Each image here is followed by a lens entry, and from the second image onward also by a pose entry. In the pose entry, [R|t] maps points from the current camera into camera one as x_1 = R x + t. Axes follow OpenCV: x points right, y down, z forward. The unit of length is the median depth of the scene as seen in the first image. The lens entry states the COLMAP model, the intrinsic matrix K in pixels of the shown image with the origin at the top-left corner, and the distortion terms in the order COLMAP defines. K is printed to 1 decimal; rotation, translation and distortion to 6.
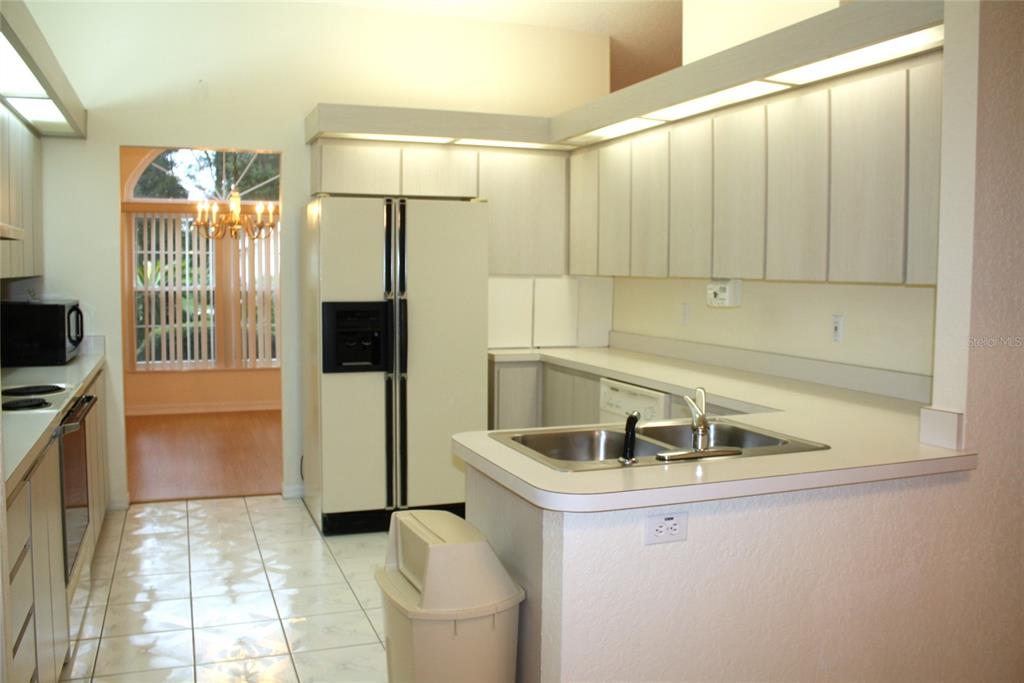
lens RADIAL K [[910.8, 0, 511.3], [0, 910.8, 317.8], [0, 0, 1]] dist [-0.082201, 0.005852]
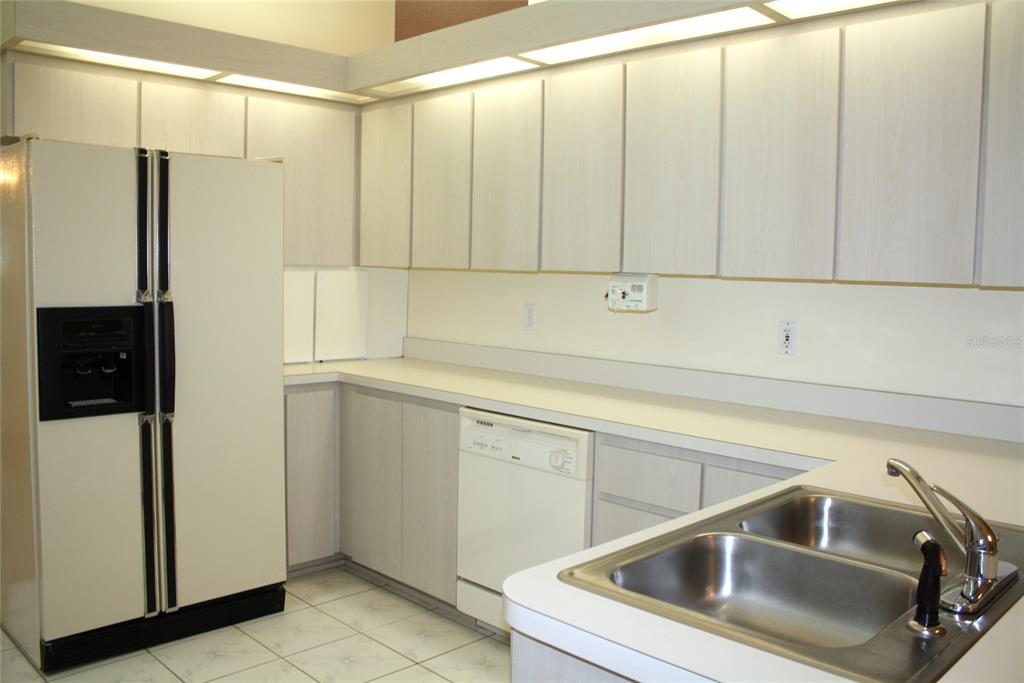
lens RADIAL K [[871.9, 0, 517.7], [0, 871.9, 328.1], [0, 0, 1]] dist [-0.168680, 0.164242]
pose [[0.910747, -0.018077, 0.412570, -0.139315], [0.008219, 0.999637, 0.025657, -0.014821], [-0.412884, -0.019976, 0.910565, 0.326812]]
